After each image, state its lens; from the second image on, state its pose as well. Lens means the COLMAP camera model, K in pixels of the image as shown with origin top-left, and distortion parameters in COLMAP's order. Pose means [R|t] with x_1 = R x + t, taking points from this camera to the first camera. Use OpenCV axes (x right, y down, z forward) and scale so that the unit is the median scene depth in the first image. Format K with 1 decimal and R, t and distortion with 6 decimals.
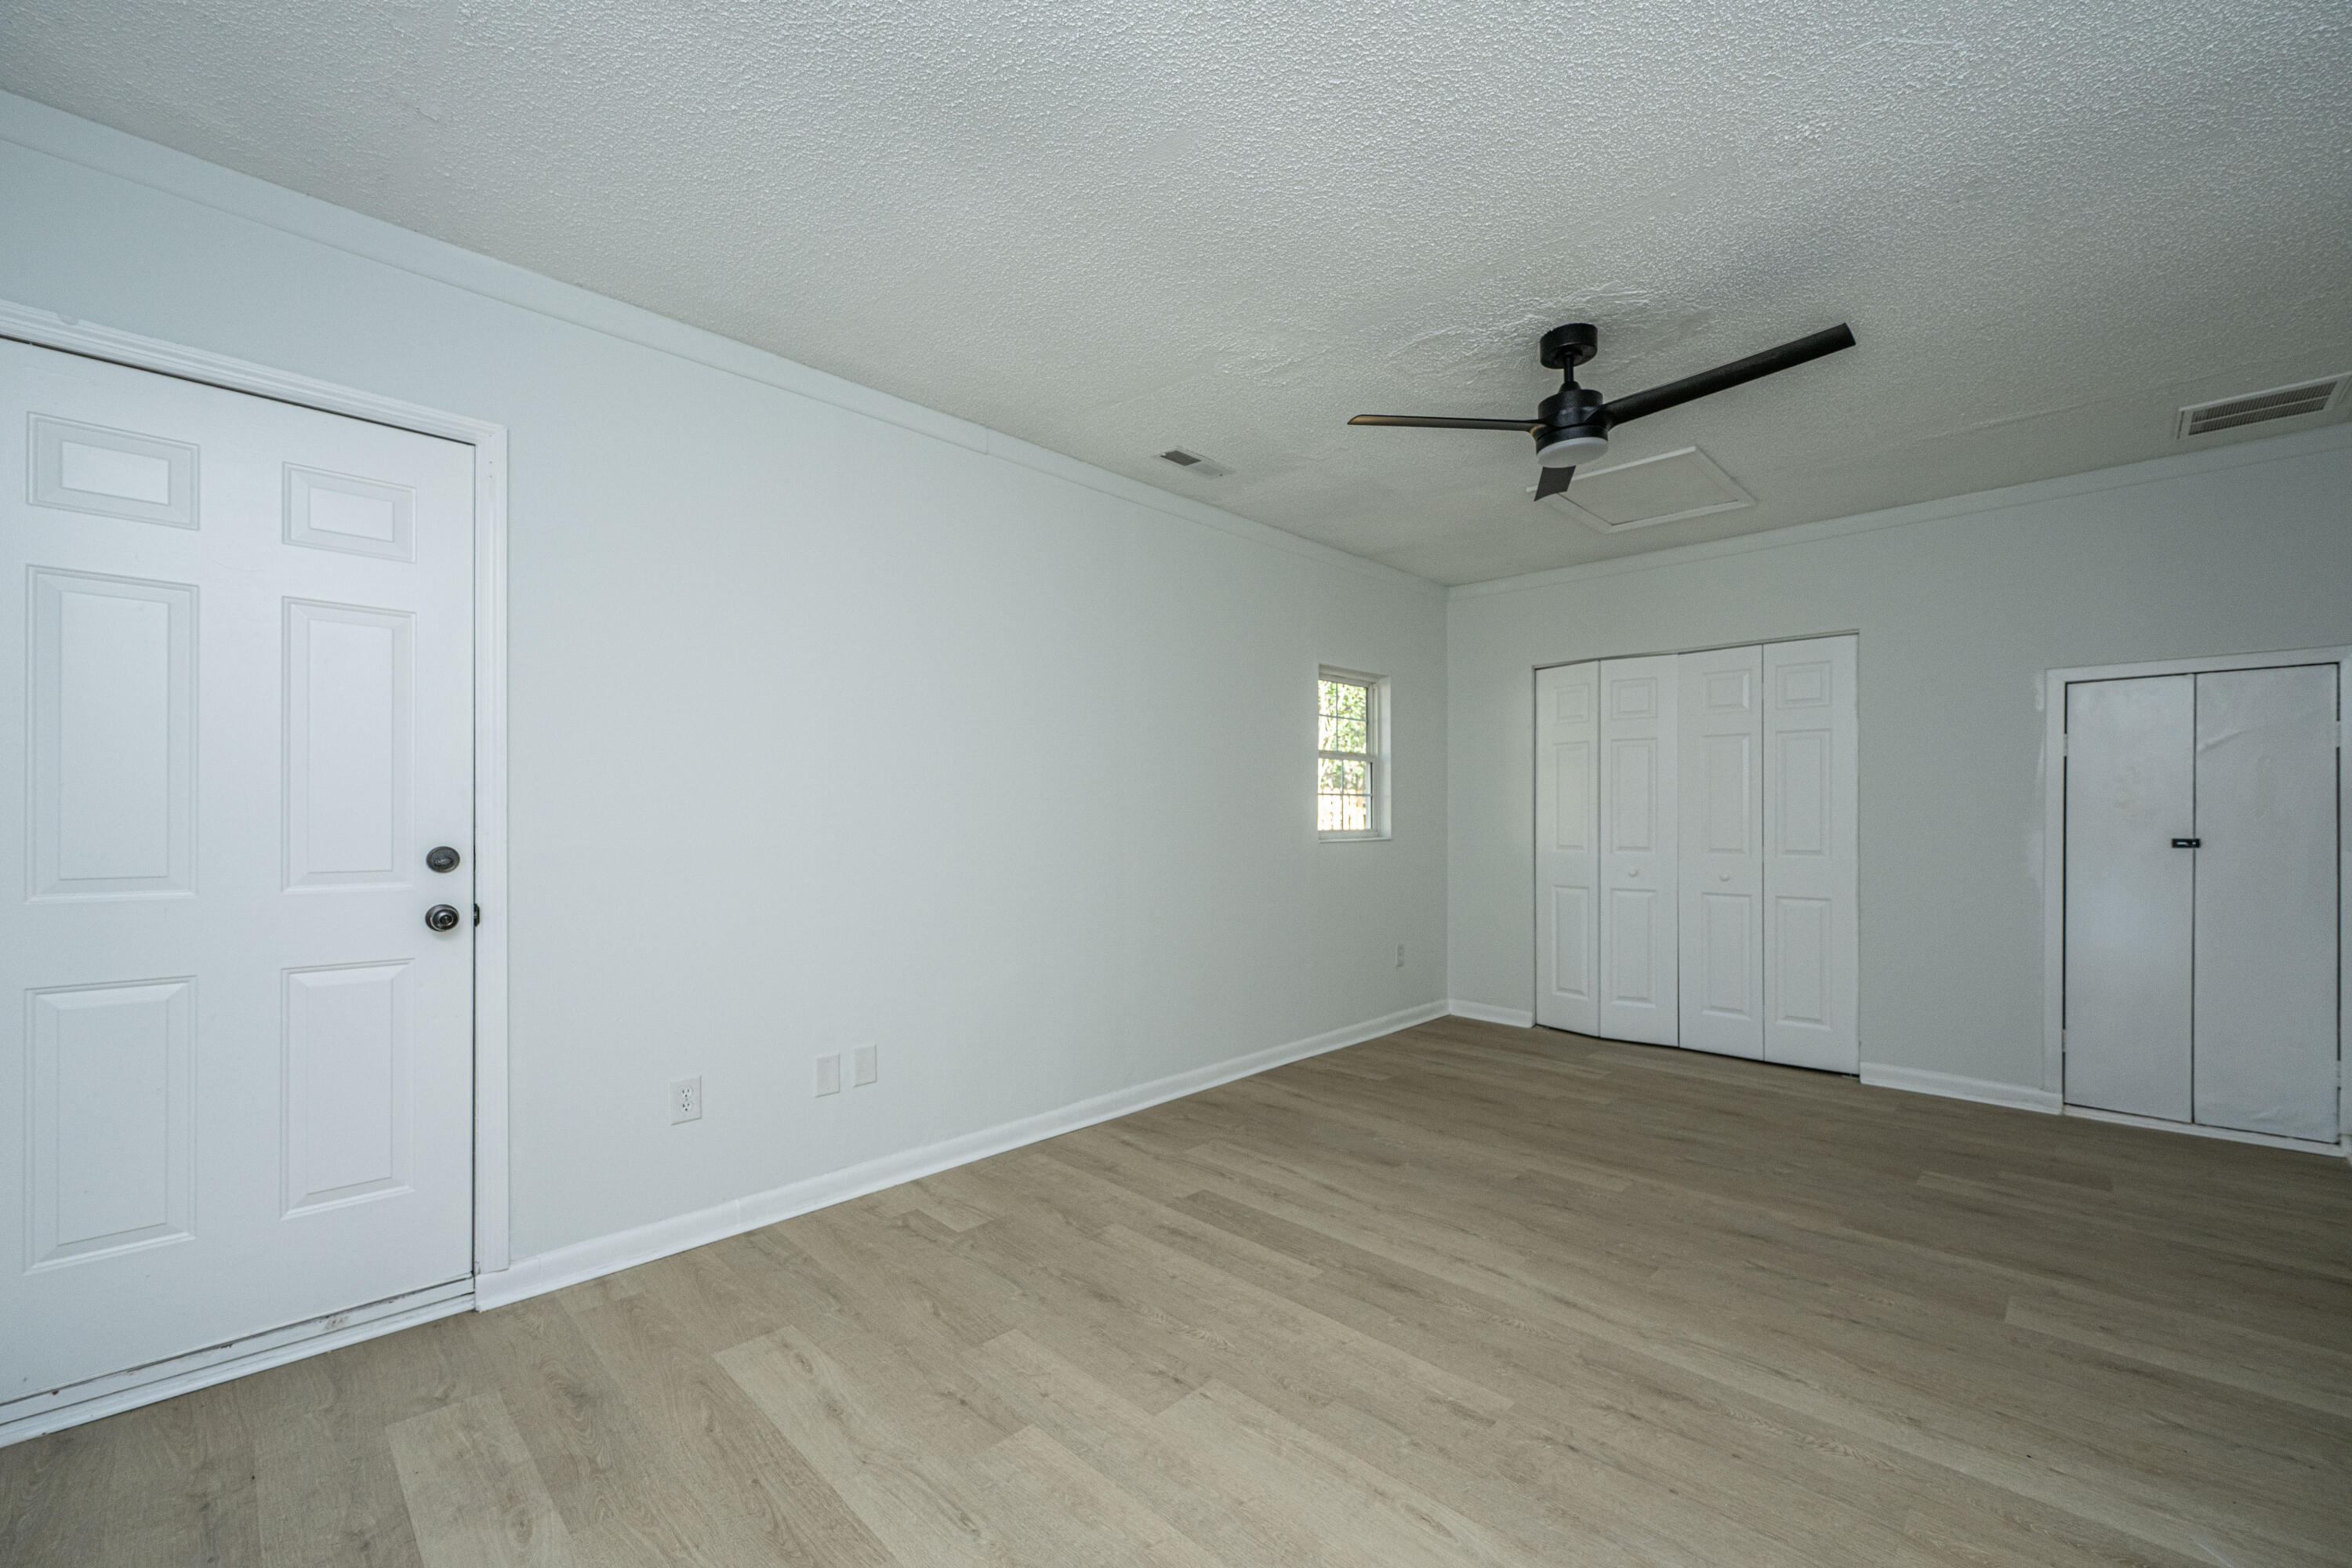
lens RADIAL K [[950.7, 0, 1164.7], [0, 950.7, 807.6], [0, 0, 1]] dist [0.000684, 0.000036]
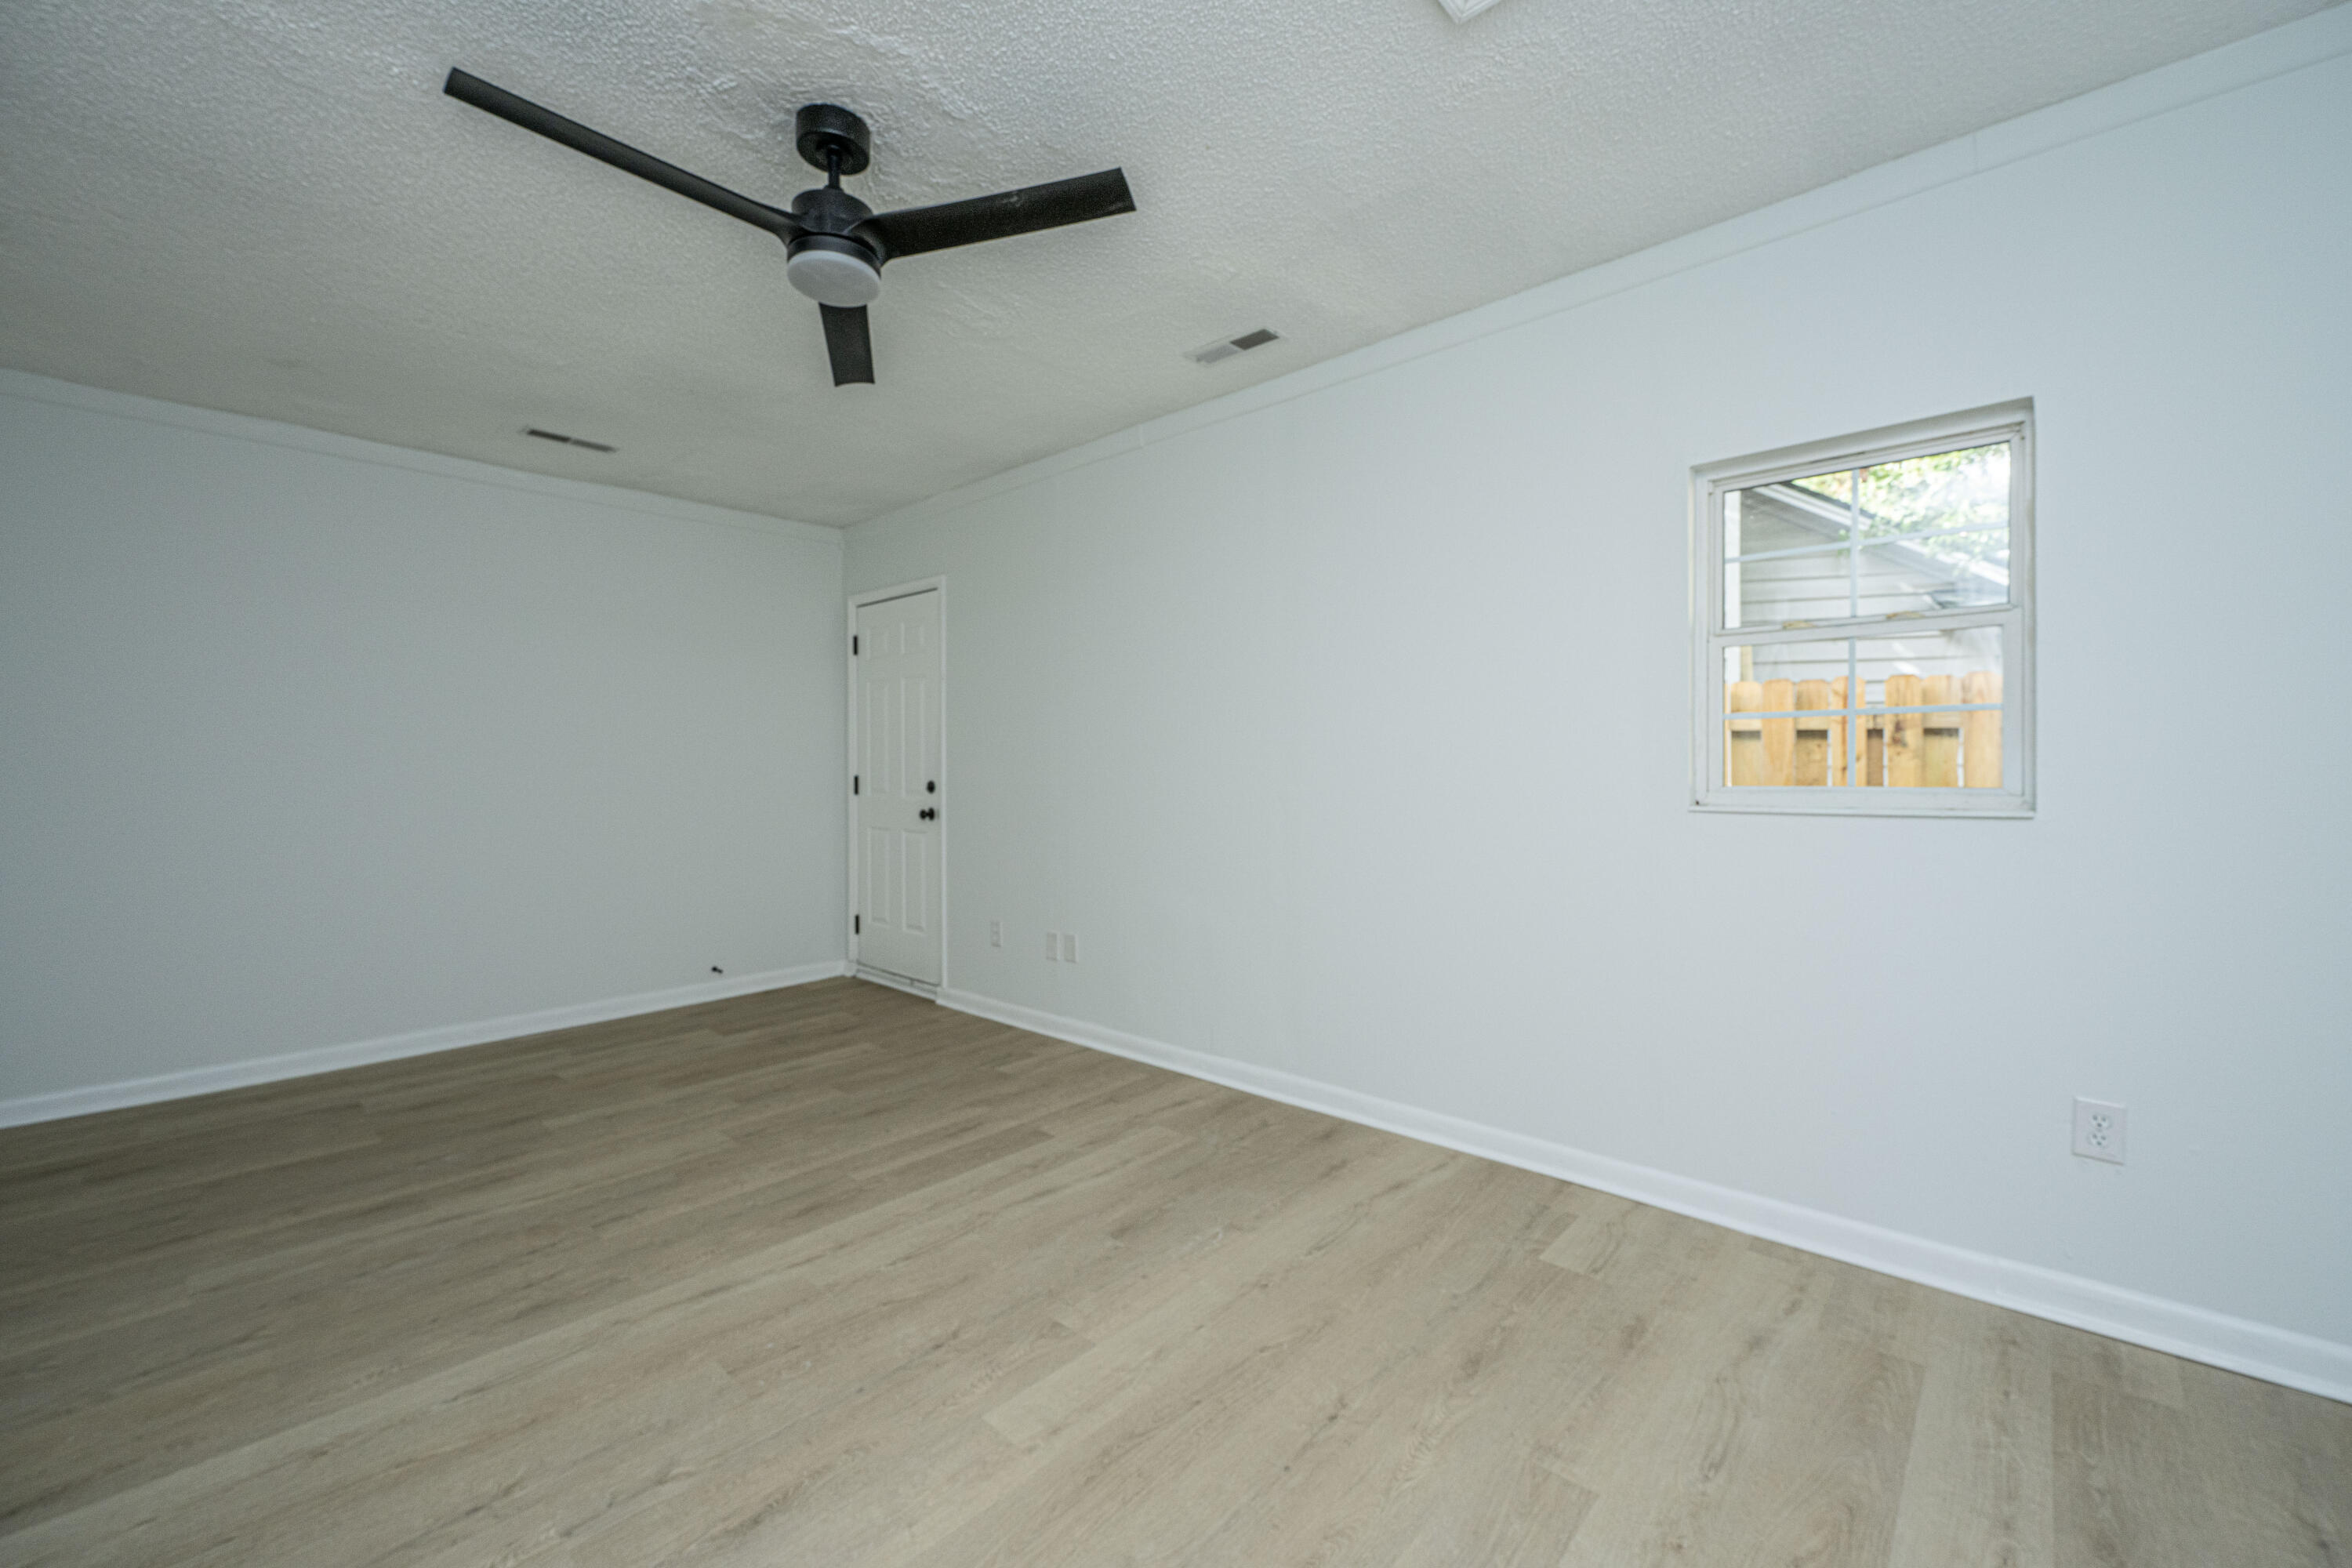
lens RADIAL K [[950.7, 0, 1169.3], [0, 950.7, 768.5], [0, 0, 1]] dist [0.000684, 0.000036]
pose [[0.037134, 0.000780, -0.999310, 1.067793], [0.016766, 0.999858, 0.001403, 0.014577], [0.999170, -0.016807, 0.037116, 1.110920]]
